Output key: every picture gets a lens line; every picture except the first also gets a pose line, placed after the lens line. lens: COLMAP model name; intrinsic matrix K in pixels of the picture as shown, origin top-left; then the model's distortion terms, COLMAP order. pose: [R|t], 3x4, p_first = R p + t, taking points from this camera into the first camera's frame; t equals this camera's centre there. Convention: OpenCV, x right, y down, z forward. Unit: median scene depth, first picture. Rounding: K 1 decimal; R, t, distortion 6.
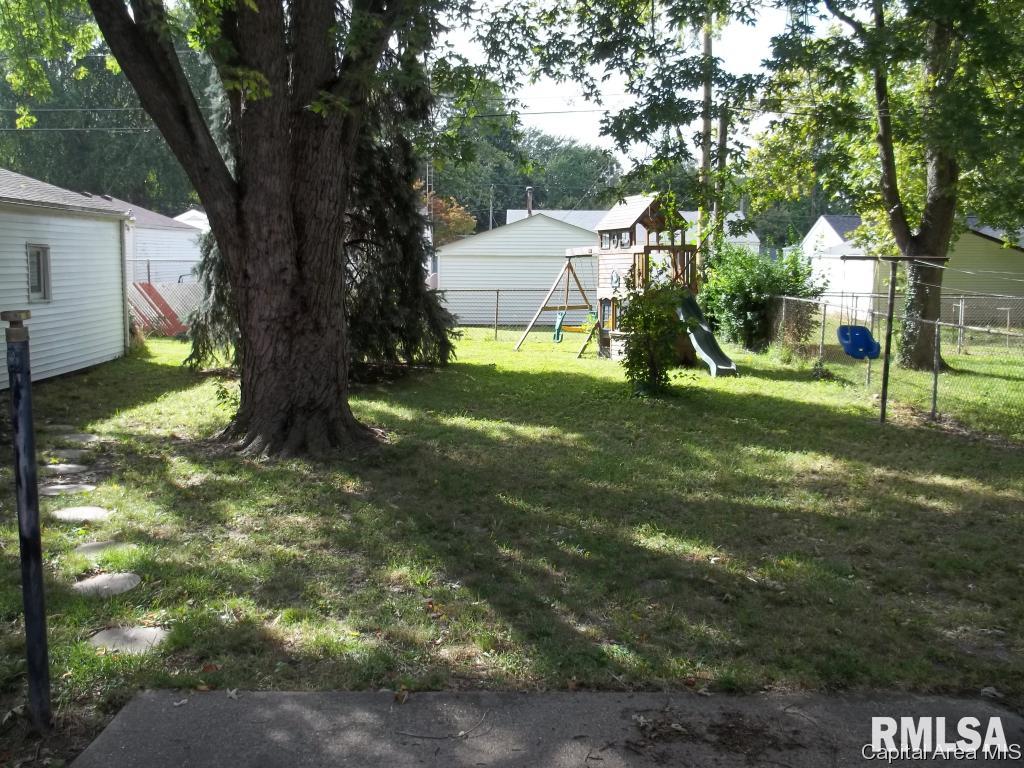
lens RADIAL K [[1002.8, 0, 506.4], [0, 1002.8, 359.0], [0, 0, 1]] dist [-0.071579, 0.023311]
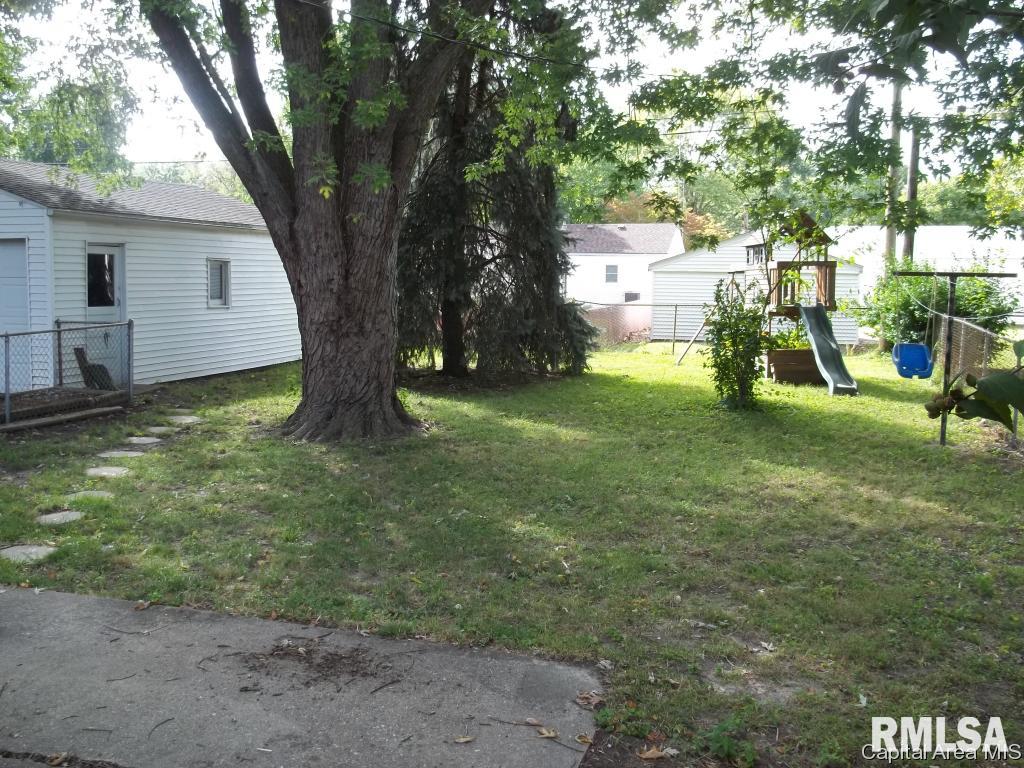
lens RADIAL K [[1002.8, 0, 506.4], [0, 1002.8, 359.0], [0, 0, 1]] dist [-0.071579, 0.023311]
pose [[0.954191, 0.029342, -0.297757, 0.306180], [-0.034374, 0.999341, -0.011674, 0.007899], [0.297218, 0.021375, 0.954570, -0.038602]]
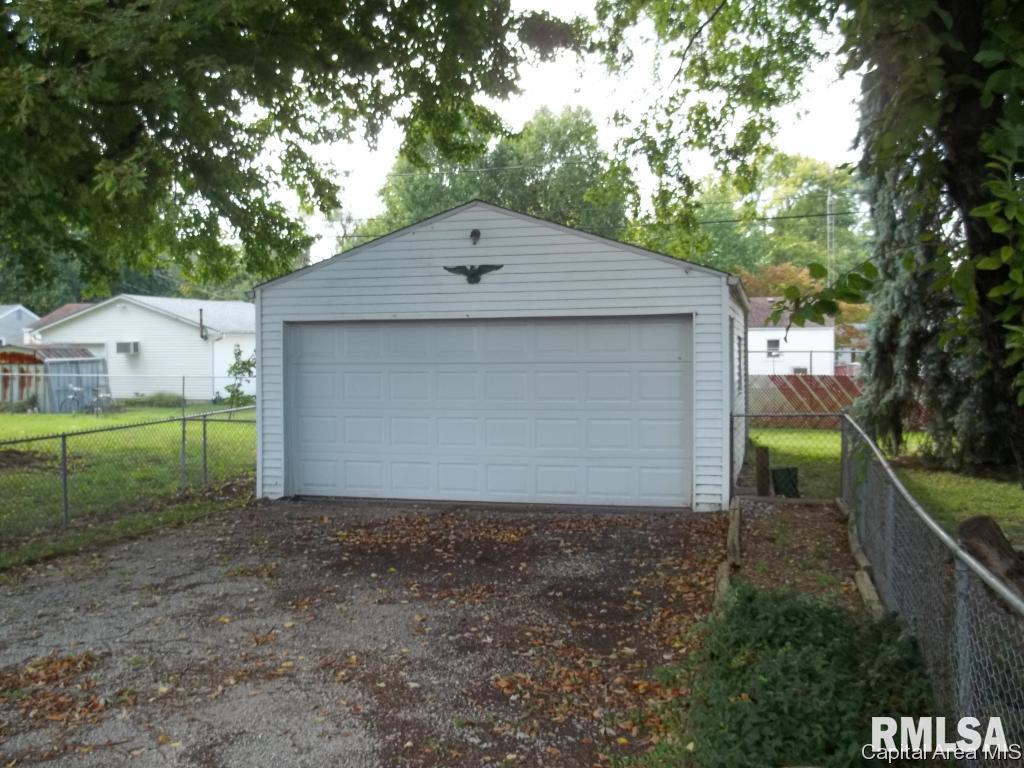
lens RADIAL K [[1002.8, 0, 506.4], [0, 1002.8, 359.0], [0, 0, 1]] dist [-0.071579, 0.023311]
pose [[0.963189, -0.011063, -0.268599, -0.630922], [-0.012822, 0.996125, -0.087007, -0.000602], [0.268520, 0.087249, 0.959315, -0.063129]]
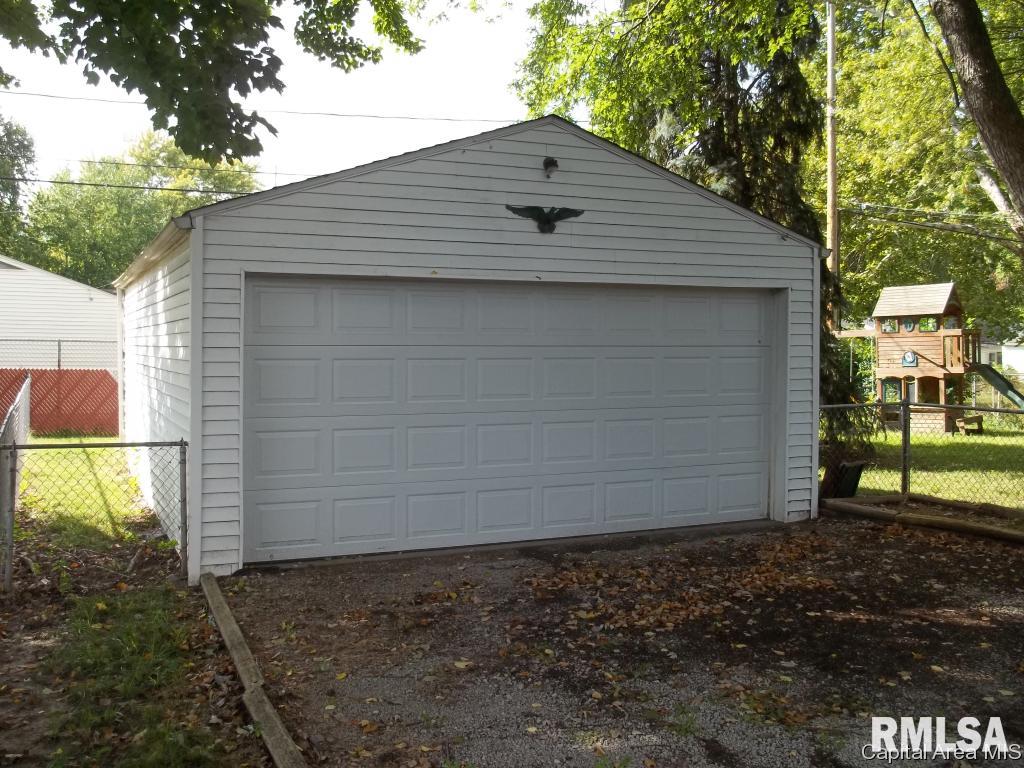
lens RADIAL K [[1009.0, 0, 509.9], [0, 1009.0, 356.7], [0, 0, 1]] dist [-0.117877, 0.248133]
pose [[0.914564, -0.007987, 0.404363, -1.348668], [0.045615, 0.995463, -0.083506, -0.019622], [-0.401861, 0.094816, 0.910778, 0.305290]]
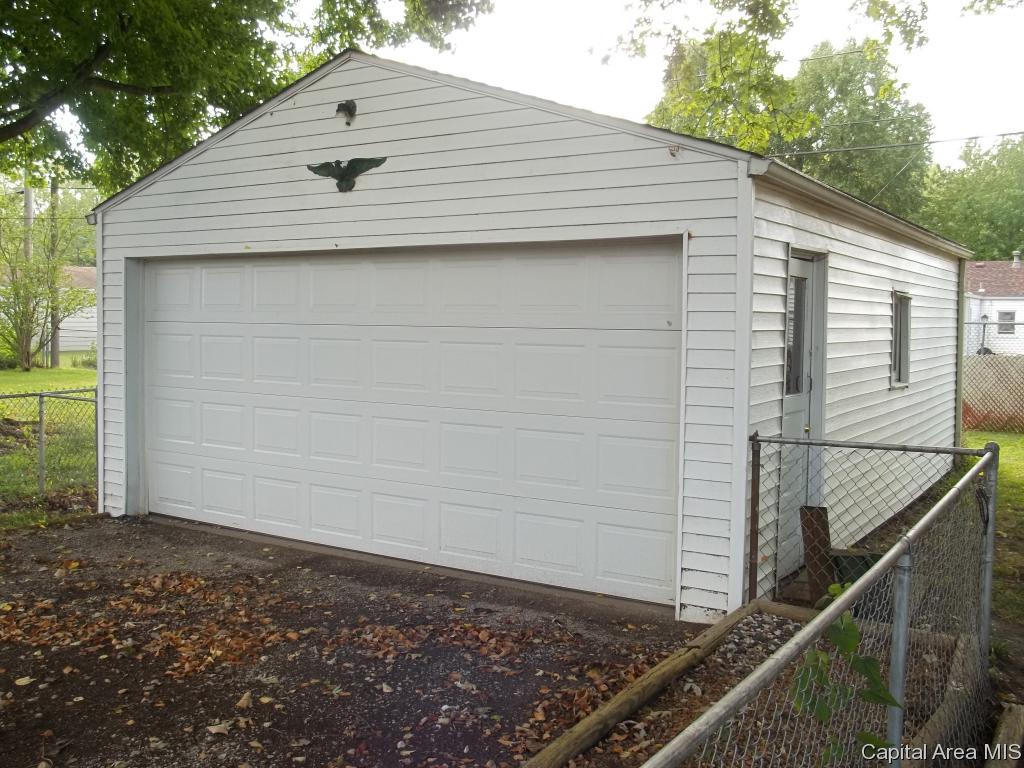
lens RADIAL K [[1002.8, 0, 506.4], [0, 1002.8, 359.0], [0, 0, 1]] dist [-0.071579, 0.023311]
pose [[0.834266, 0.026953, -0.550702, -0.500021], [-0.061095, 0.997173, -0.043749, -0.049640], [0.547966, 0.070144, 0.833554, 0.531924]]
